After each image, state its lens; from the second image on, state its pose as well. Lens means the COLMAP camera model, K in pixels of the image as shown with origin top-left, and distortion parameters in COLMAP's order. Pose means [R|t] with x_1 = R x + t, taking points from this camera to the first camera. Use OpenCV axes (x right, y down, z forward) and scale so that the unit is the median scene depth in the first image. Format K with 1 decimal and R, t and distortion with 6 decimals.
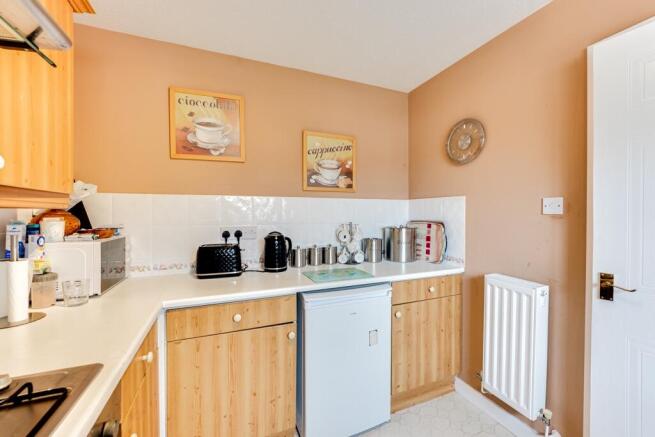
lens RADIAL K [[263.6, 0, 329.7], [0, 263.6, 219.2], [0, 0, 1]] dist [-0.009257, 0.000667]
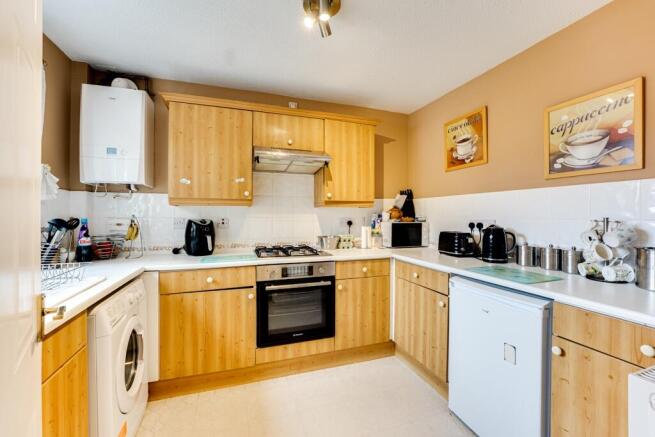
lens RADIAL K [[263.6, 0, 329.9], [0, 263.6, 213.9], [0, 0, 1]] dist [-0.009257, 0.000667]
pose [[-0.031021, 0.000475, -0.999519, 0.838222], [-0.017312, 0.999850, 0.001013, 0.013976], [0.999369, 0.017335, -0.031008, 0.368683]]
